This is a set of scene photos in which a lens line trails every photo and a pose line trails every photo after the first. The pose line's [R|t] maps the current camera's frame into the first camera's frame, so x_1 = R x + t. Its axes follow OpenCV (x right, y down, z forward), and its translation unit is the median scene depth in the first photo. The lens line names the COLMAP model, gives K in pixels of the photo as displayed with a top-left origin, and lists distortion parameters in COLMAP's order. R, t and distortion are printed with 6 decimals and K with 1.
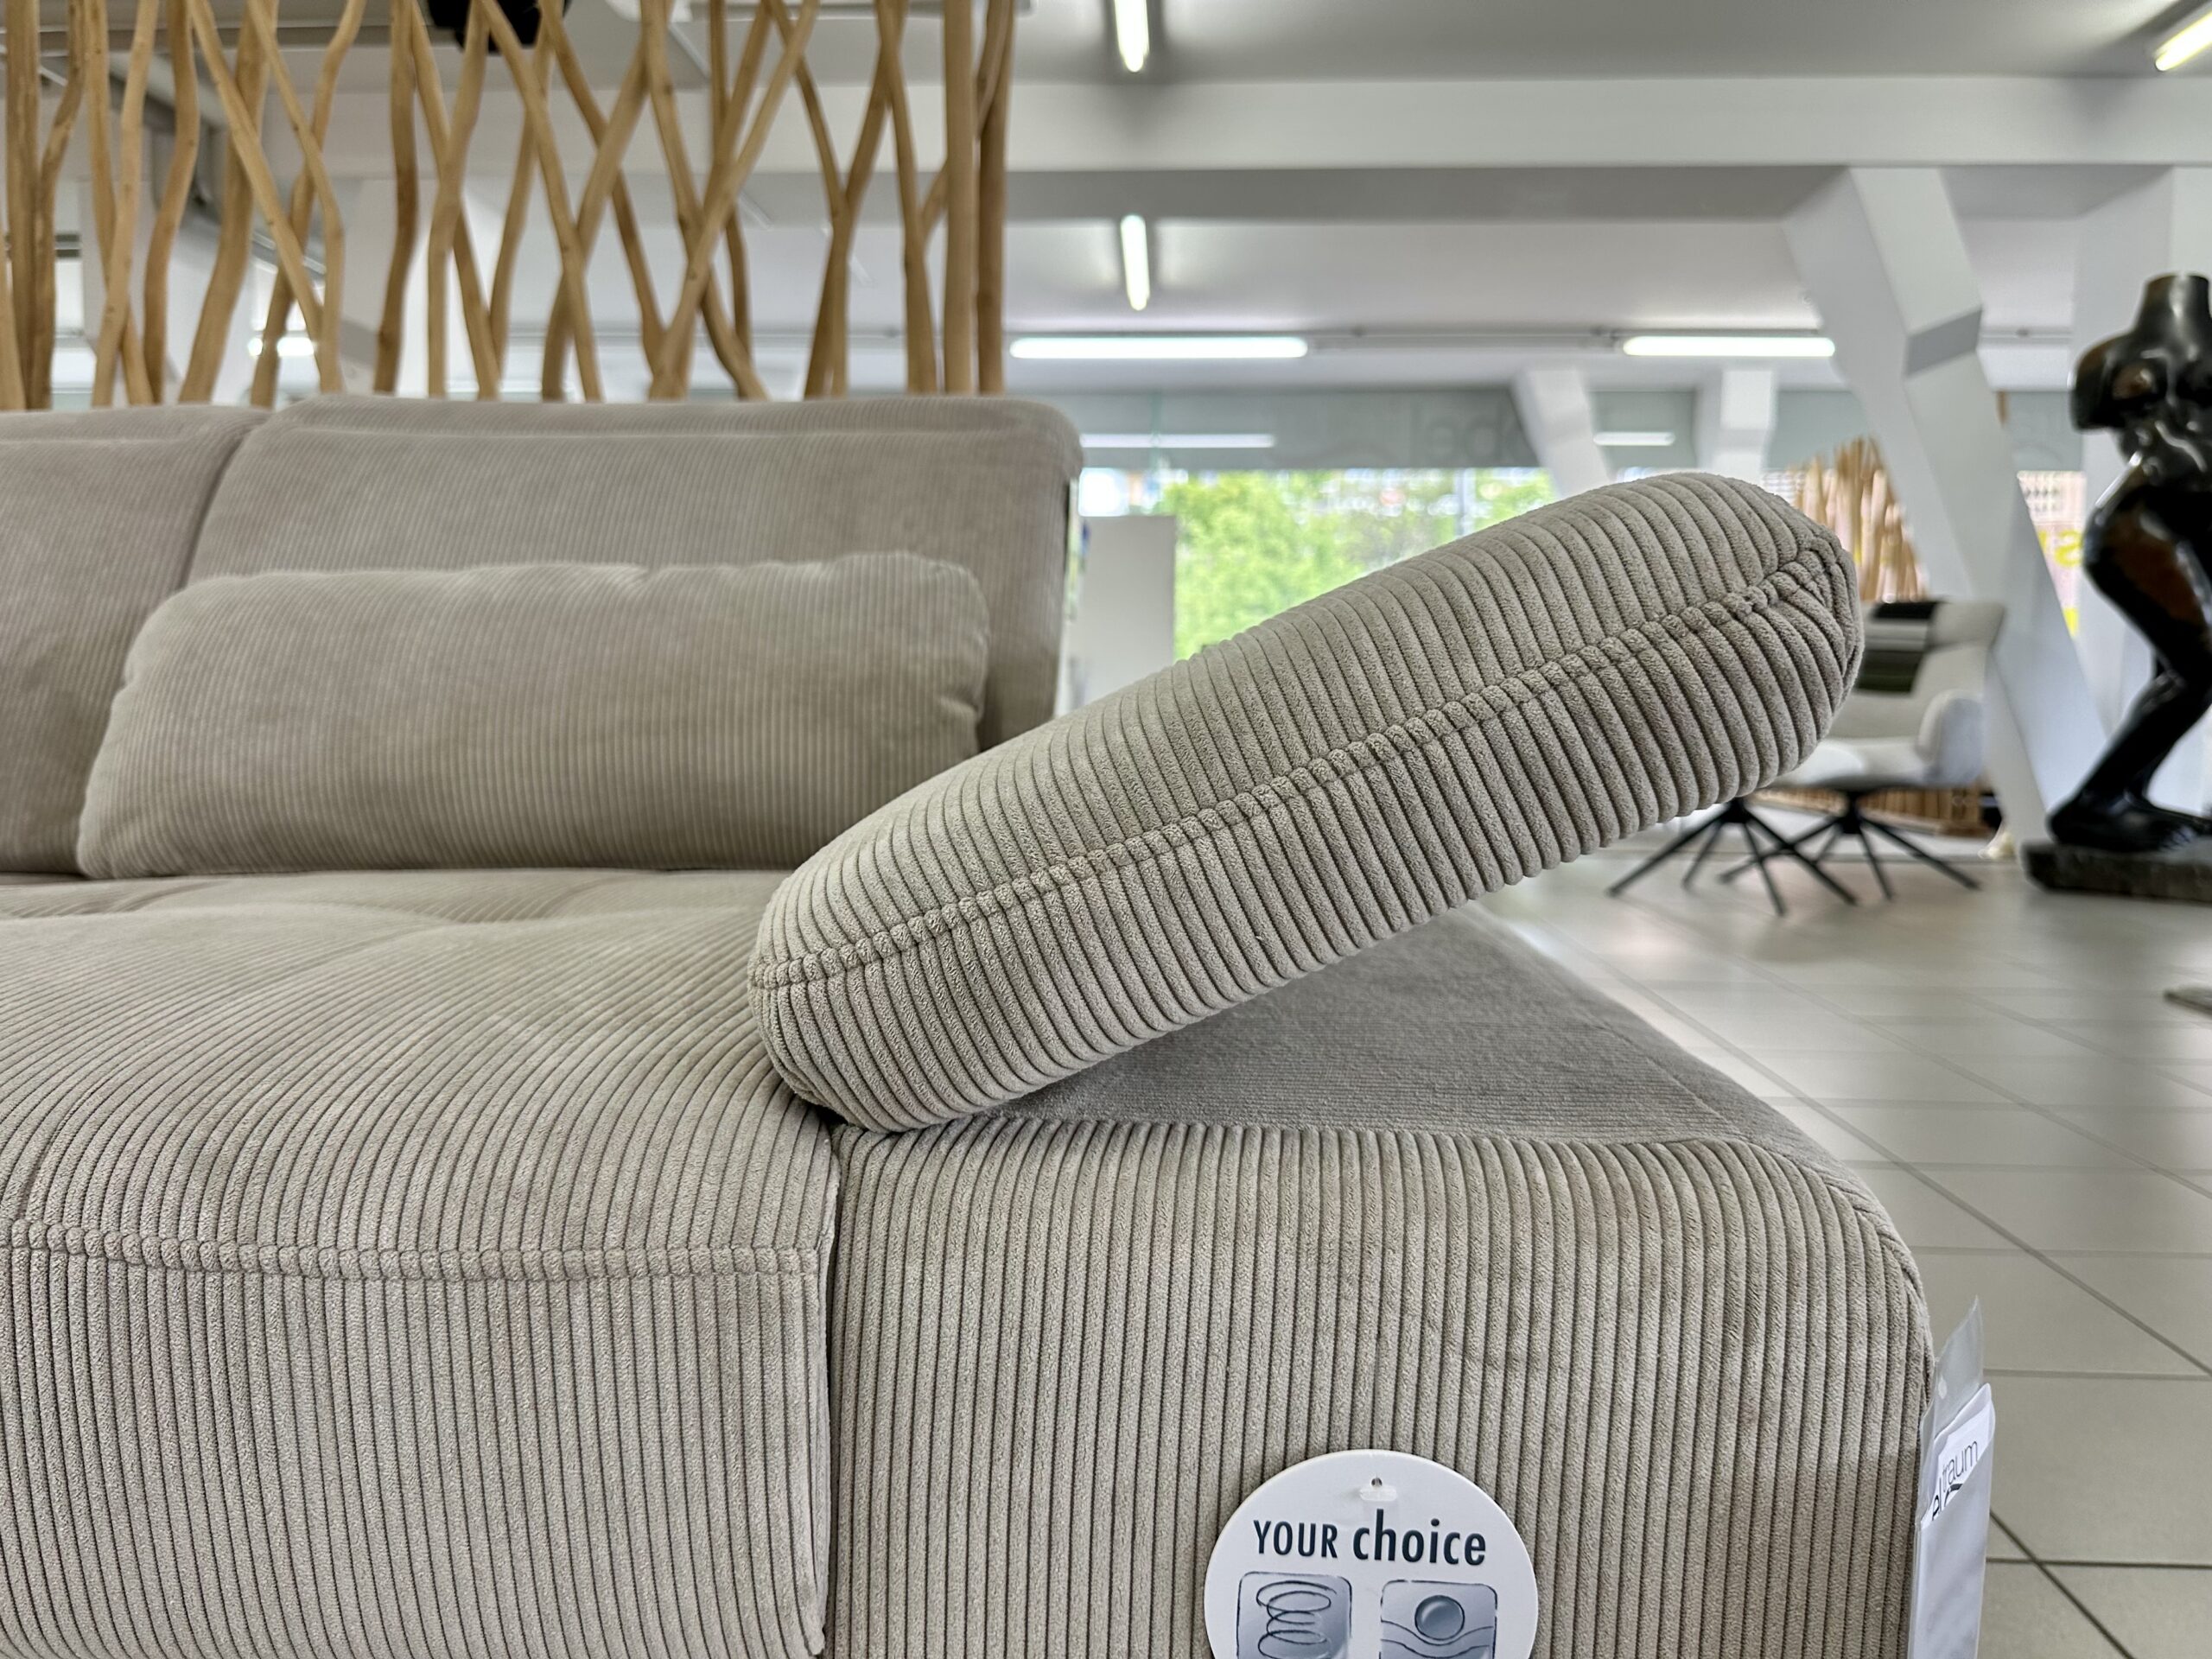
lens RADIAL K [[1568.0, 0, 1111.7], [0, 1568.0, 837.0], [0, 0, 1]] dist [0.049937, -0.060477]
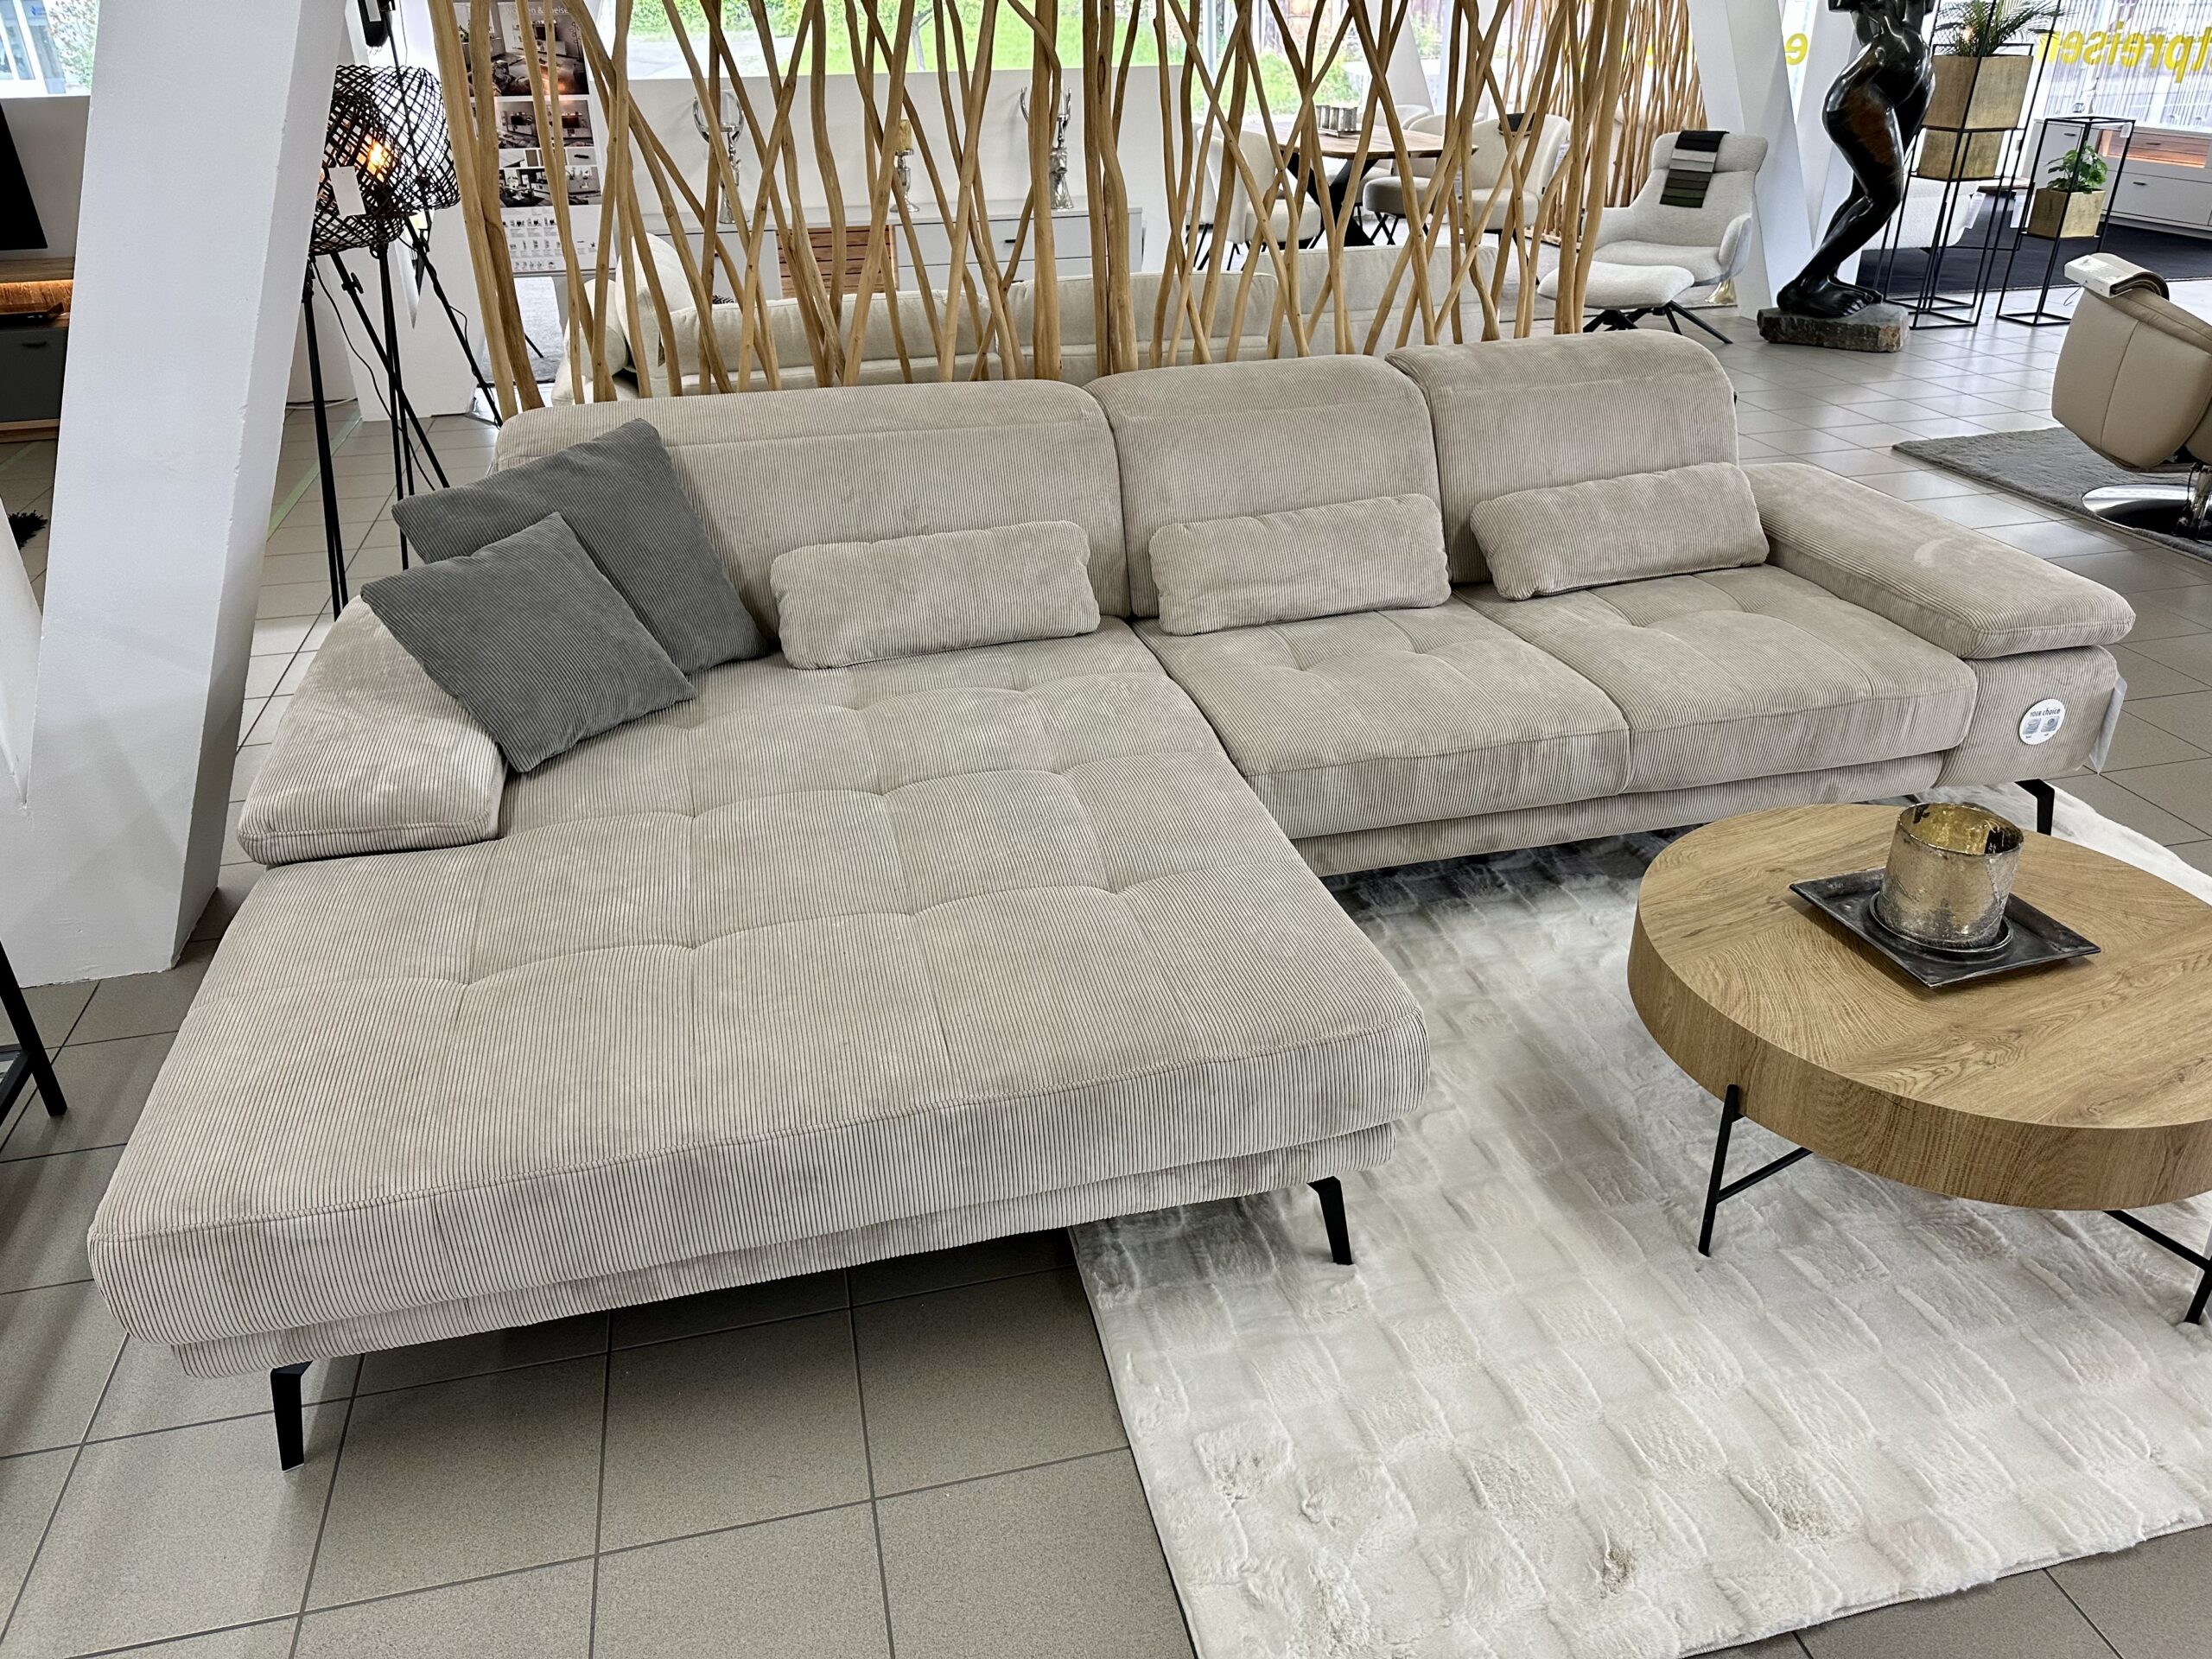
lens RADIAL K [[1573.6, 0, 1099.1], [0, 1573.6, 827.2], [0, 0, 1]] dist [0.044917, -0.062981]
pose [[0.959336, -0.156557, 0.234873, -5.257580], [0.054512, 0.919184, 0.390036, -1.916494], [-0.276954, -0.361372, 0.890341, -3.983165]]
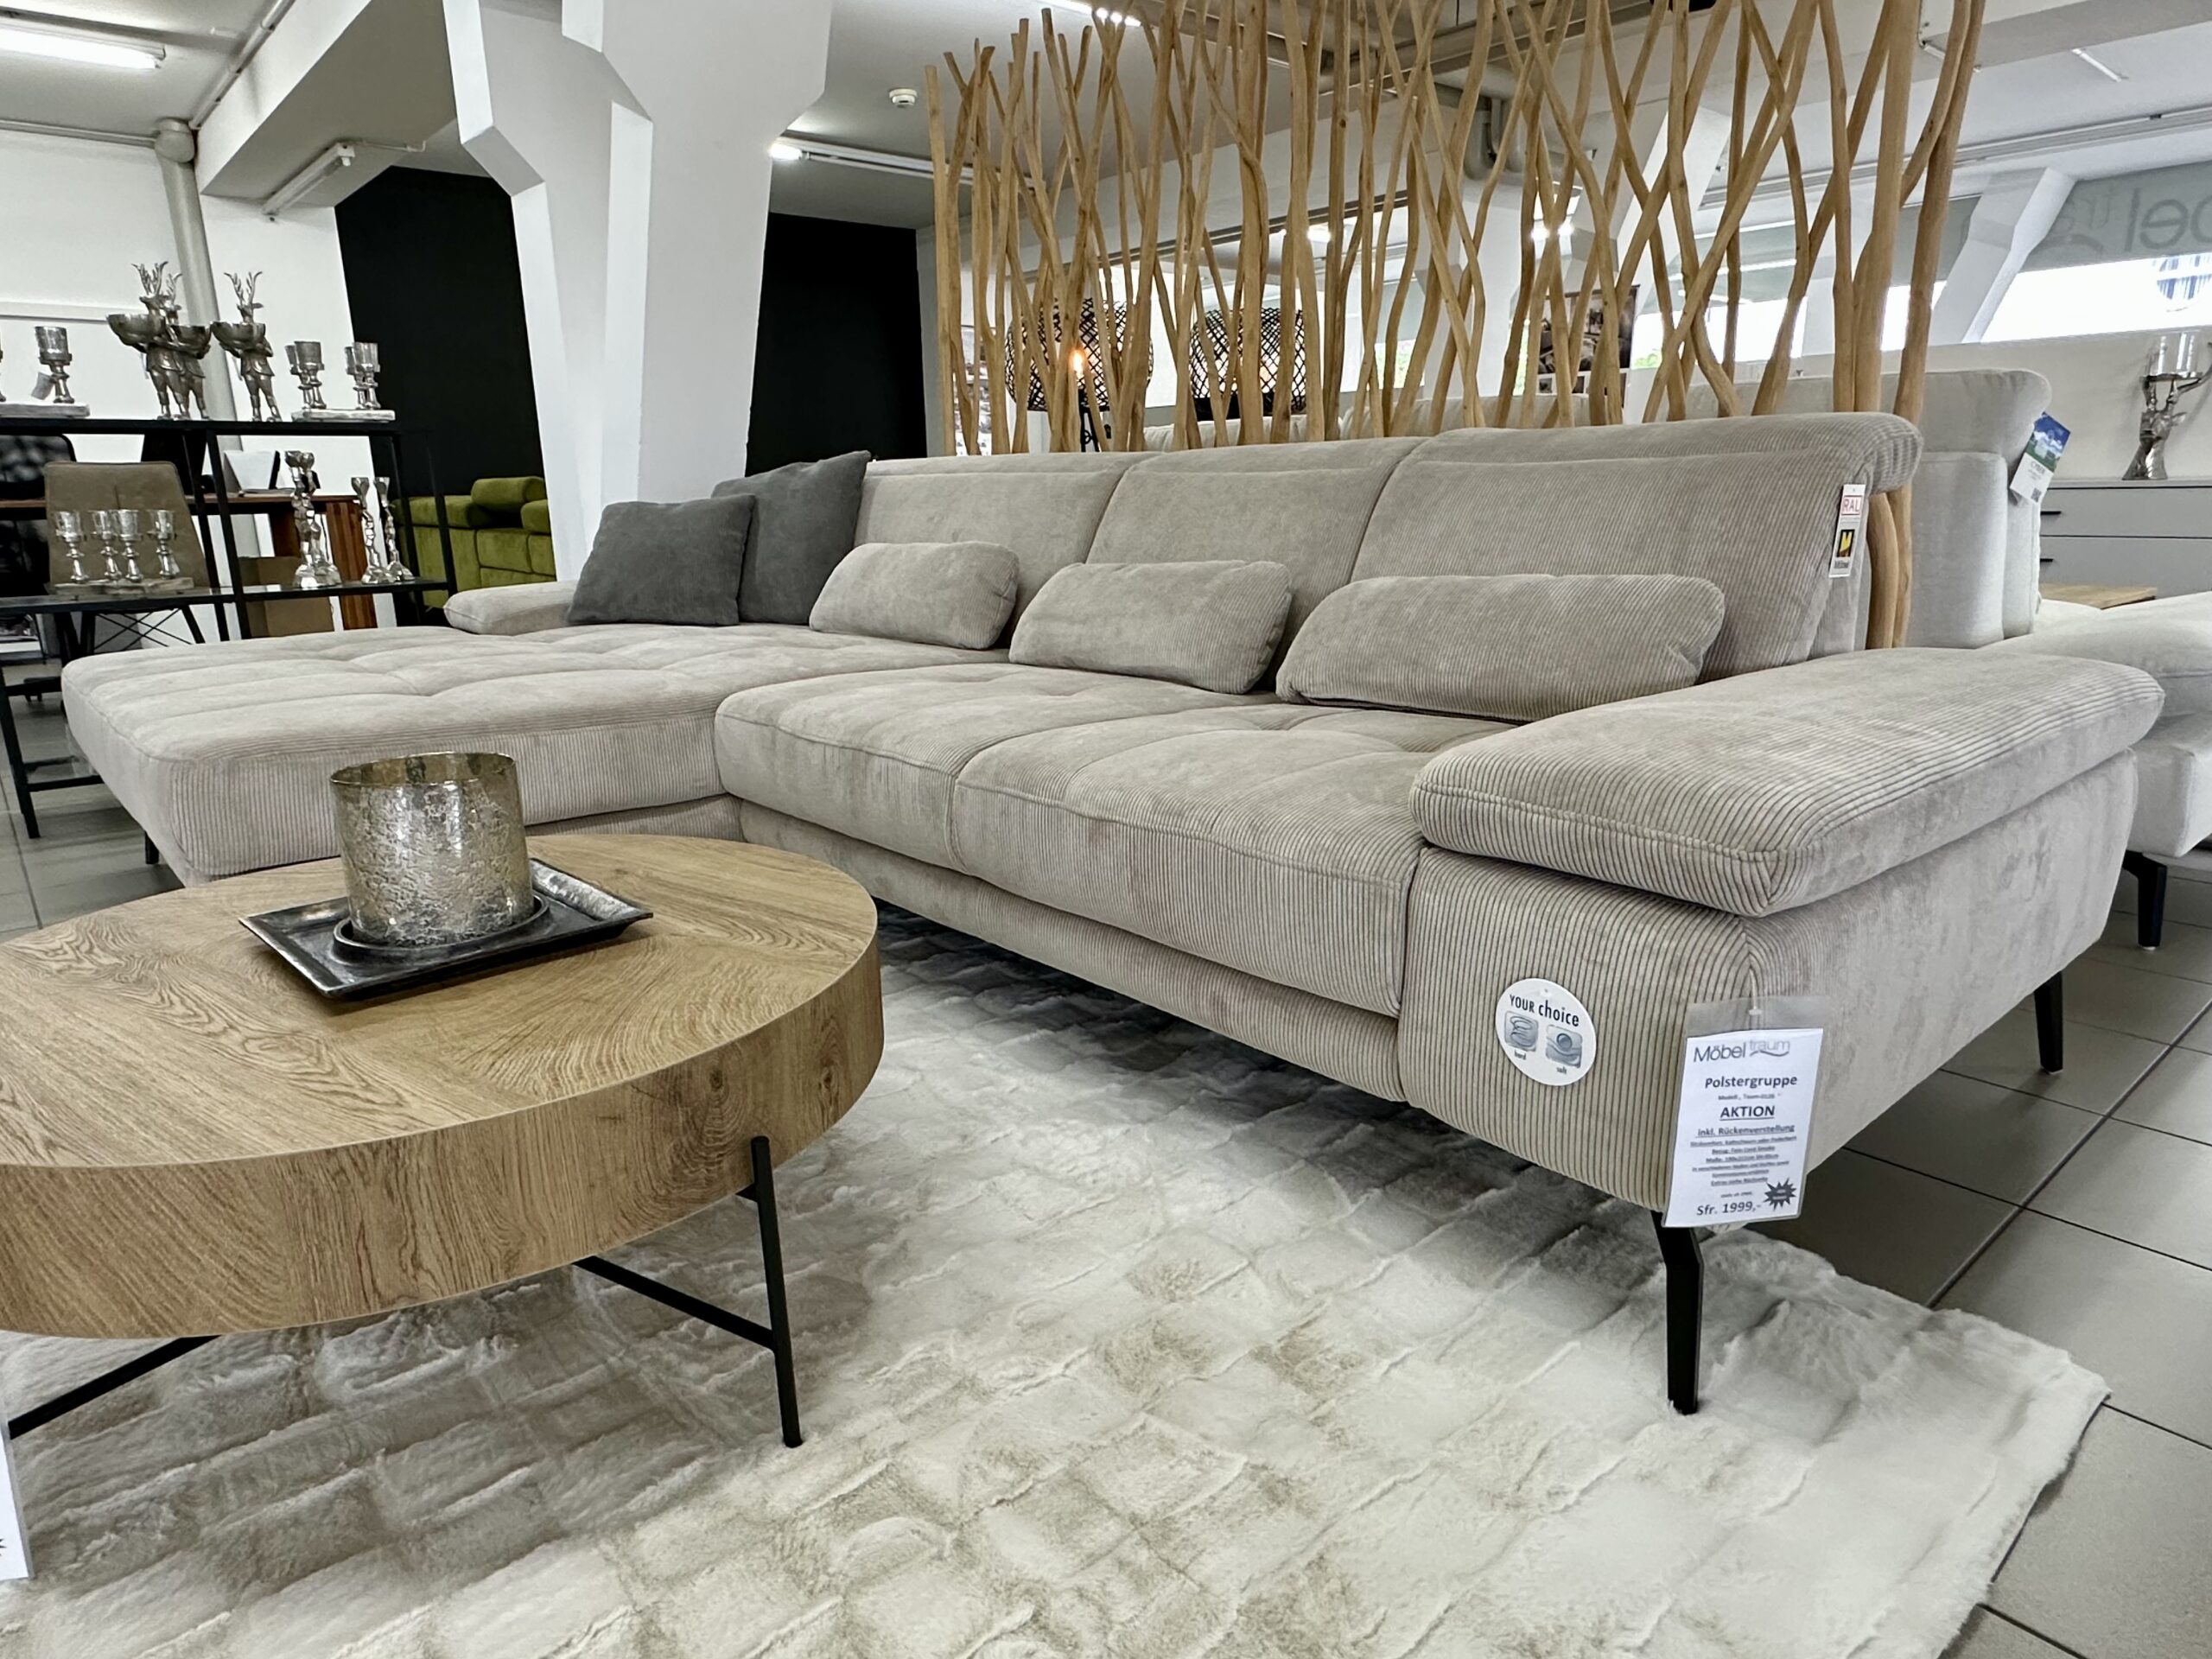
lens RADIAL K [[1339.3, 0, 1106.0], [0, 1339.3, 829.5], [0, 0, 1]] dist [-0.004035, -0.001898]
pose [[0.695893, 0.155632, -0.701079, 1.300988], [-0.038383, 0.982900, 0.180094, -0.314226], [0.717119, -0.098417, 0.689967, -1.304244]]
